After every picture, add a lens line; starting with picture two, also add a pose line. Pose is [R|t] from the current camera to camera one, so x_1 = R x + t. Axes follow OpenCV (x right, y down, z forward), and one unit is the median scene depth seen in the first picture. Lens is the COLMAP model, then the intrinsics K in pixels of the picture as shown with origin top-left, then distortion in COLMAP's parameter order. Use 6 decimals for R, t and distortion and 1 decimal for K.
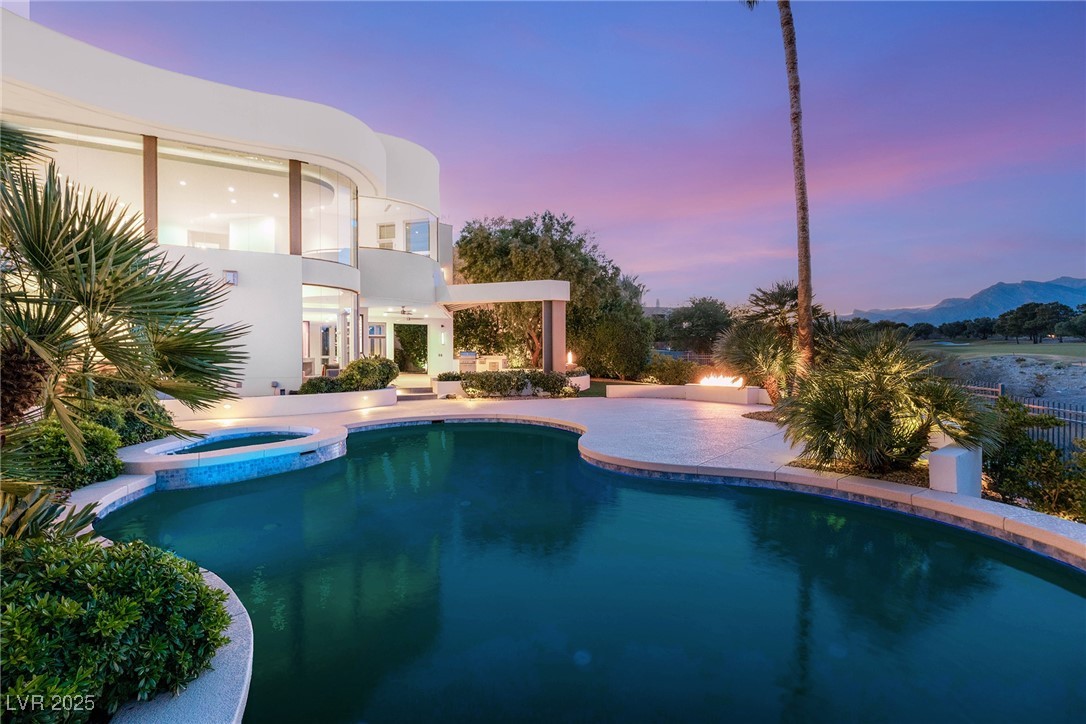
lens RADIAL K [[494.4, 0, 519.4], [0, 494.4, 368.4], [0, 0, 1]] dist [0.004107, 0.001243]
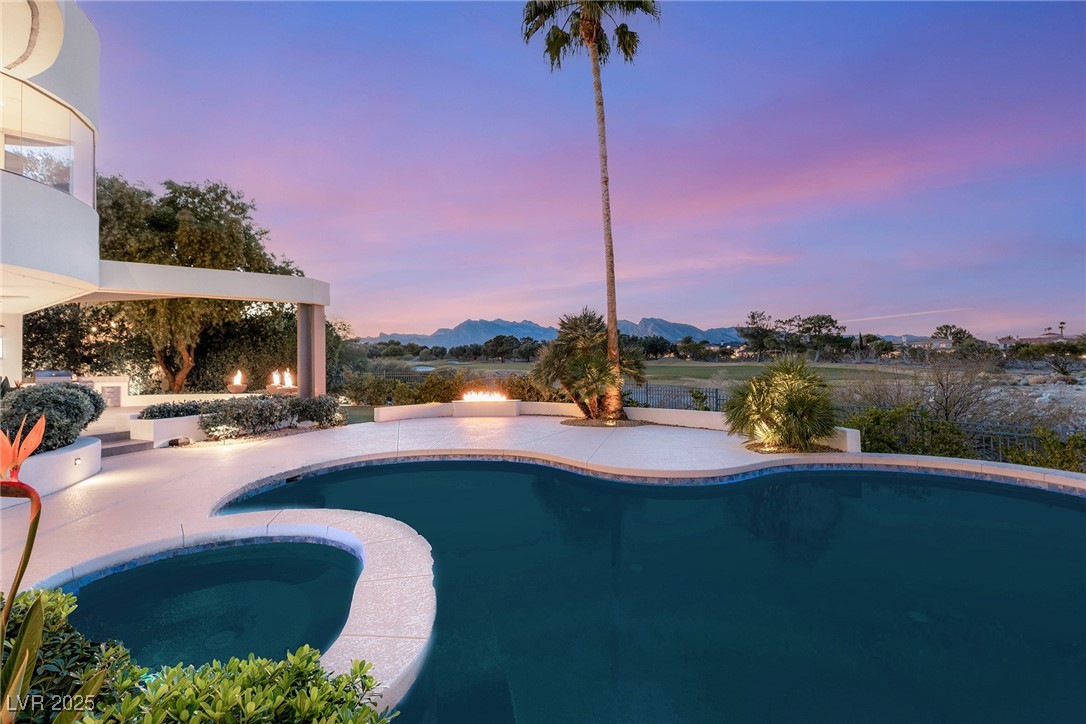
lens RADIAL K [[494.4, 0, 537.2], [0, 494.4, 361.9], [0, 0, 1]] dist [0.004107, 0.001243]
pose [[0.620431, 0.008331, 0.784217, -0.340937], [0.029719, 0.998976, -0.034125, -0.009013], [-0.783698, 0.044479, 0.619548, 0.248413]]
